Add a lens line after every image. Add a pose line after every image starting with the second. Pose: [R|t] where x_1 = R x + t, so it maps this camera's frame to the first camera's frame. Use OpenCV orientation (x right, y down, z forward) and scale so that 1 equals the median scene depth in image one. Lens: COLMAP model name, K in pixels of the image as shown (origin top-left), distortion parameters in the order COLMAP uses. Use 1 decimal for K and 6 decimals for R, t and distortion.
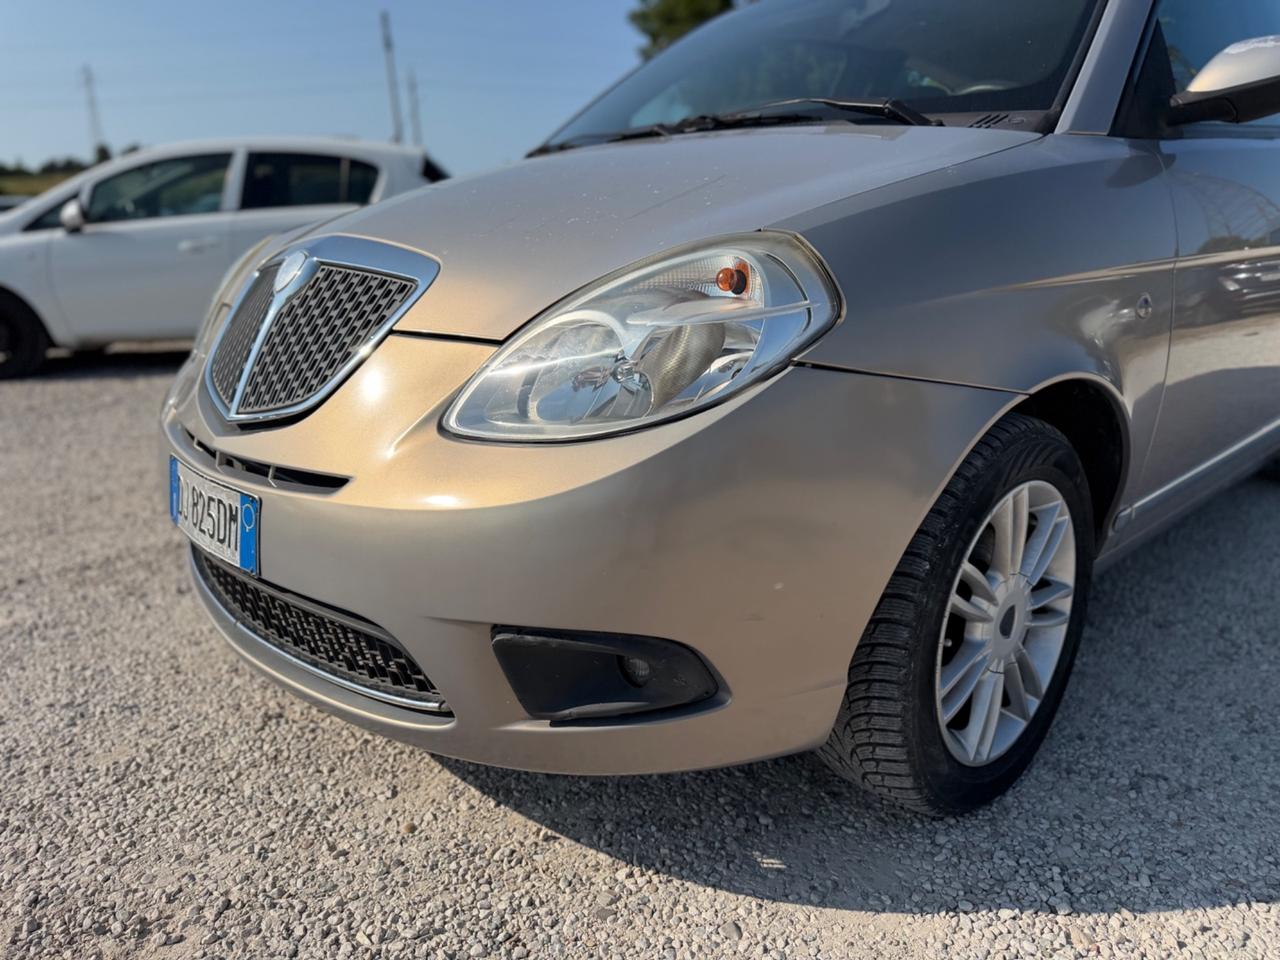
lens RADIAL K [[932.5, 0, 640.0], [0, 932.5, 480.0], [0, 0, 1]] dist [-0.001411, -0.004361]
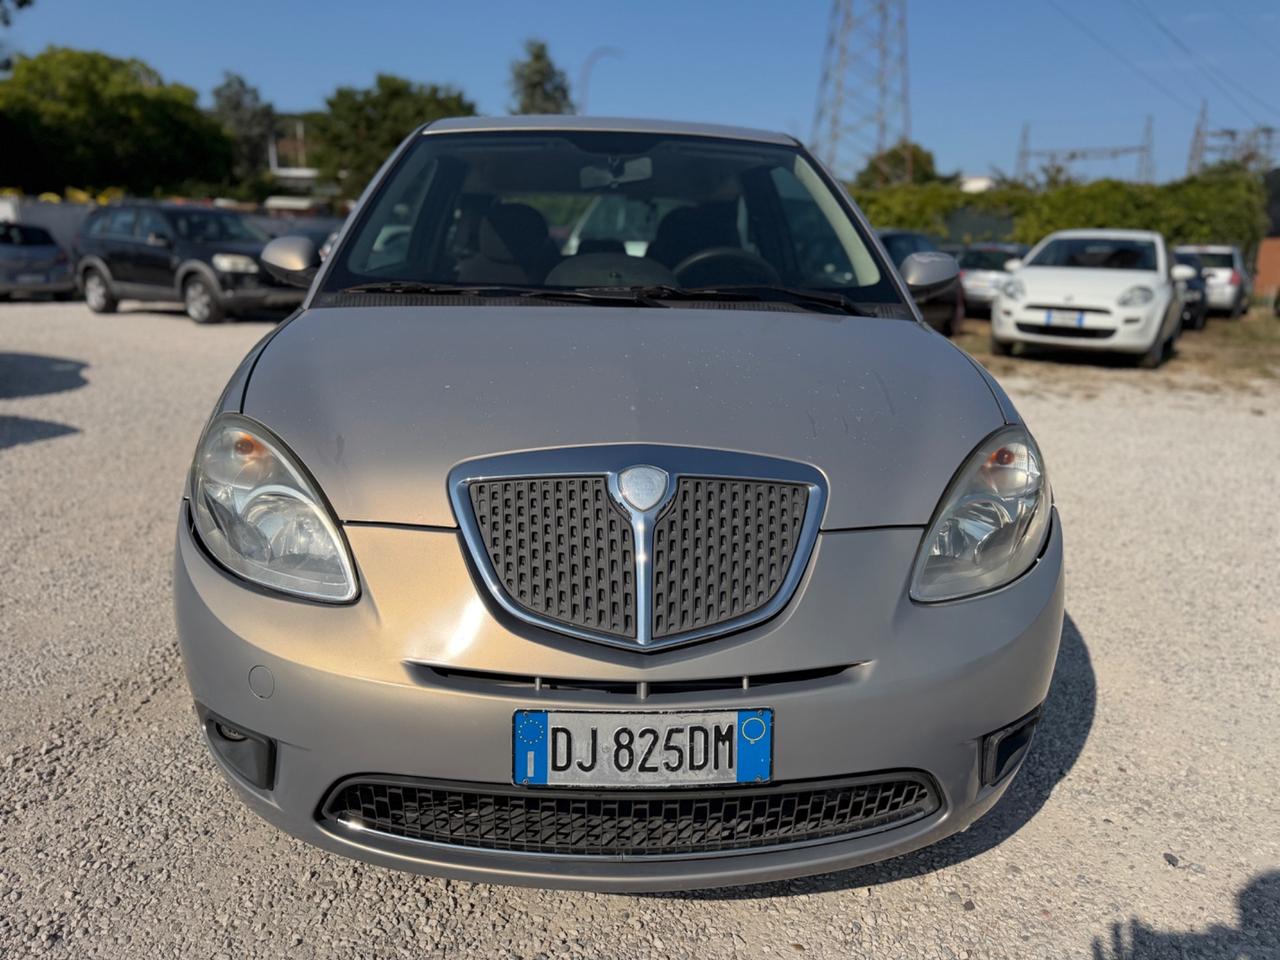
lens RADIAL K [[930.7, 0, 640.0], [0, 930.7, 480.0], [0, 0, 1]] dist [0.010684, -0.012360]
pose [[0.632744, -0.164580, 0.756670, -1.235323], [0.165705, 0.983296, 0.075306, -0.334411], [-0.756424, 0.077735, 0.649446, 0.389195]]
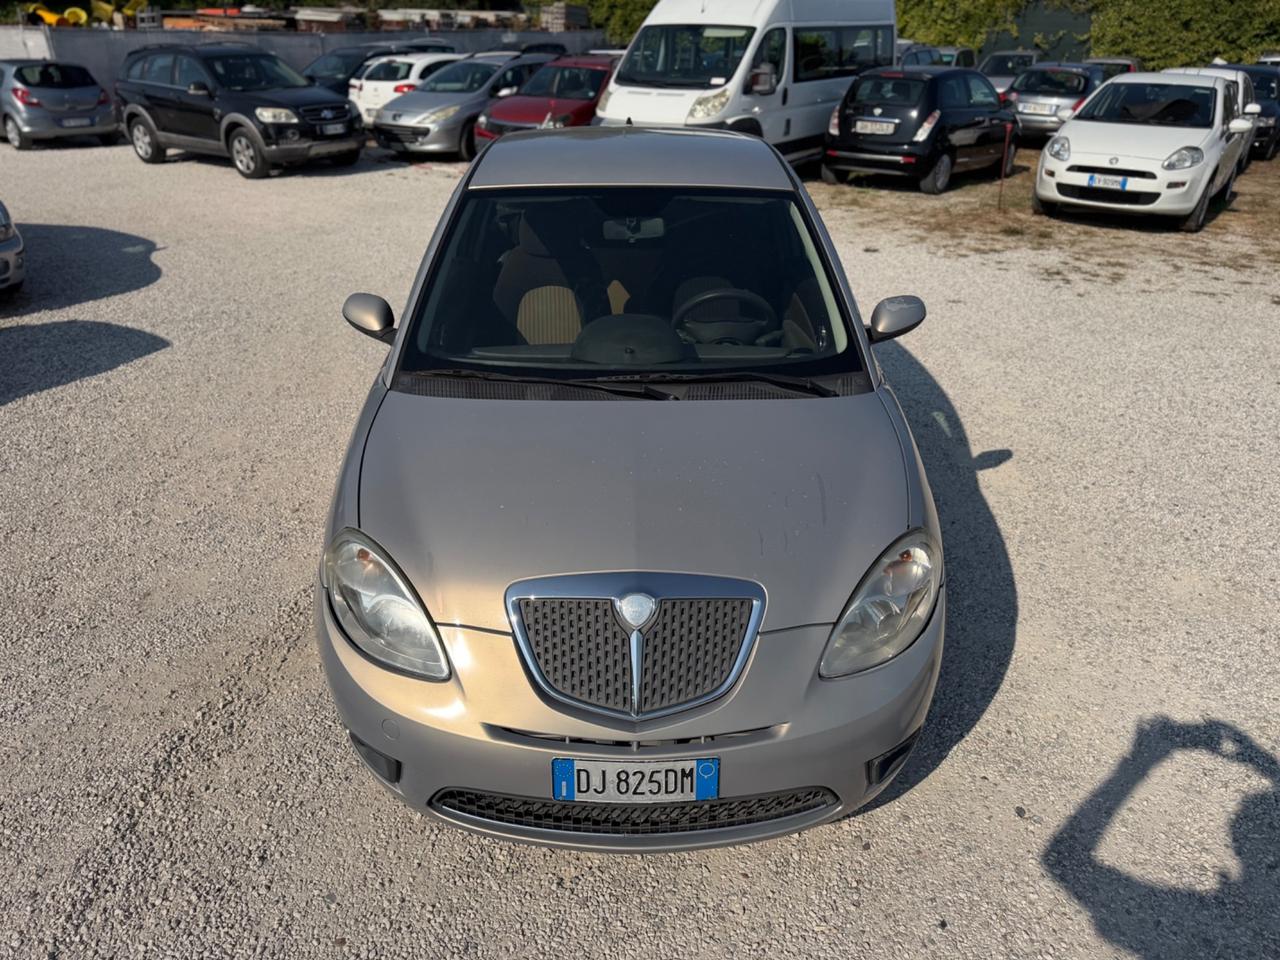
lens RADIAL K [[935.0, 0, 641.6], [0, 935.0, 476.2], [0, 0, 1]] dist [0.009077, -0.010178]
pose [[0.668132, -0.312837, 0.675080, -1.423893], [0.174137, 0.947861, 0.266901, -0.894219], [-0.723378, -0.060768, 0.687773, -0.011313]]
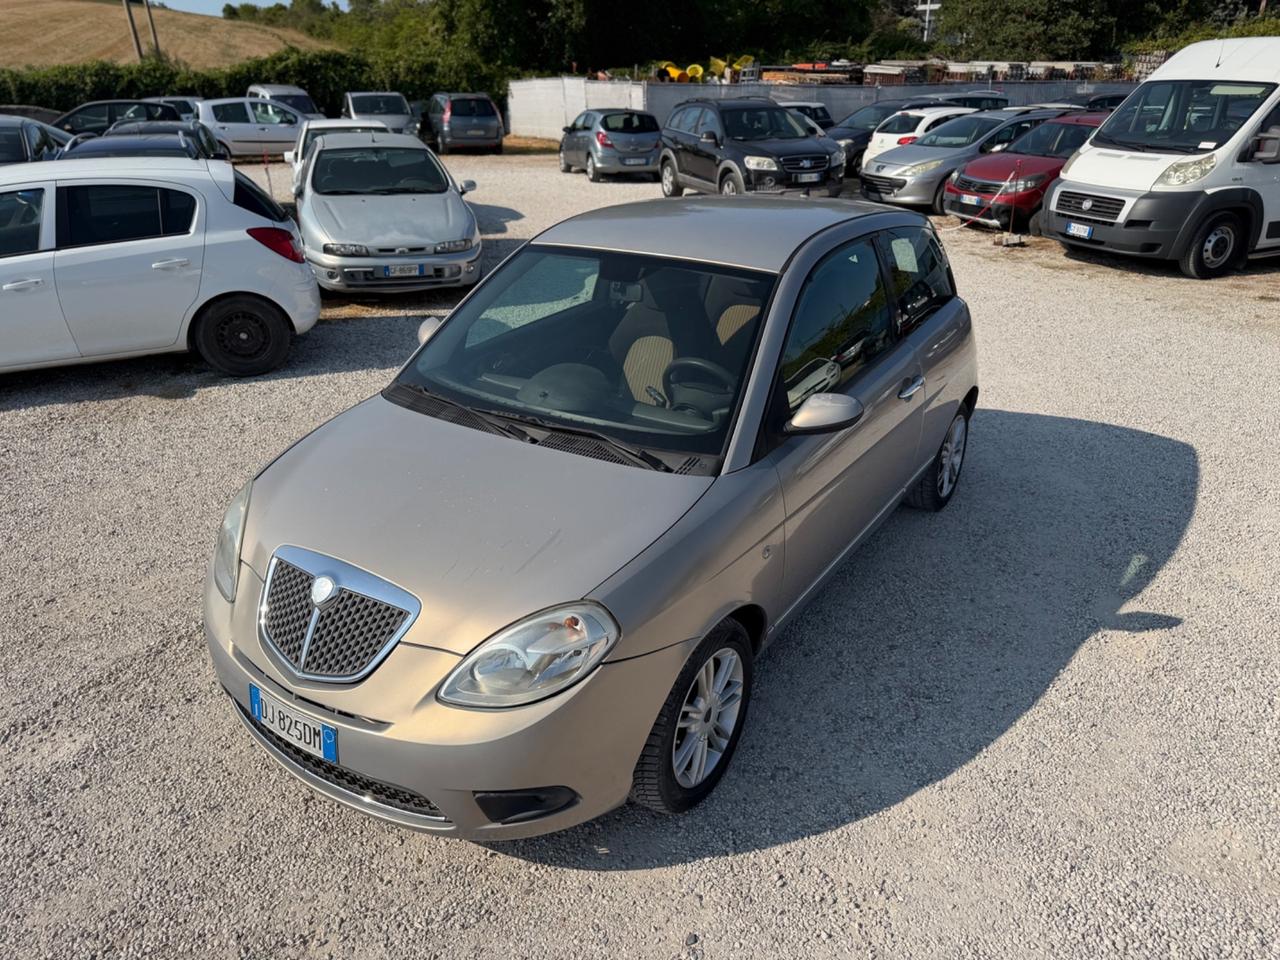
lens RADIAL K [[935.0, 0, 641.6], [0, 935.0, 476.2], [0, 0, 1]] dist [0.009077, -0.010178]
pose [[0.973077, -0.088534, 0.212797, -0.150273], [0.054437, 0.985442, 0.161061, -0.769001], [-0.223958, -0.145141, 0.963731, -0.947494]]
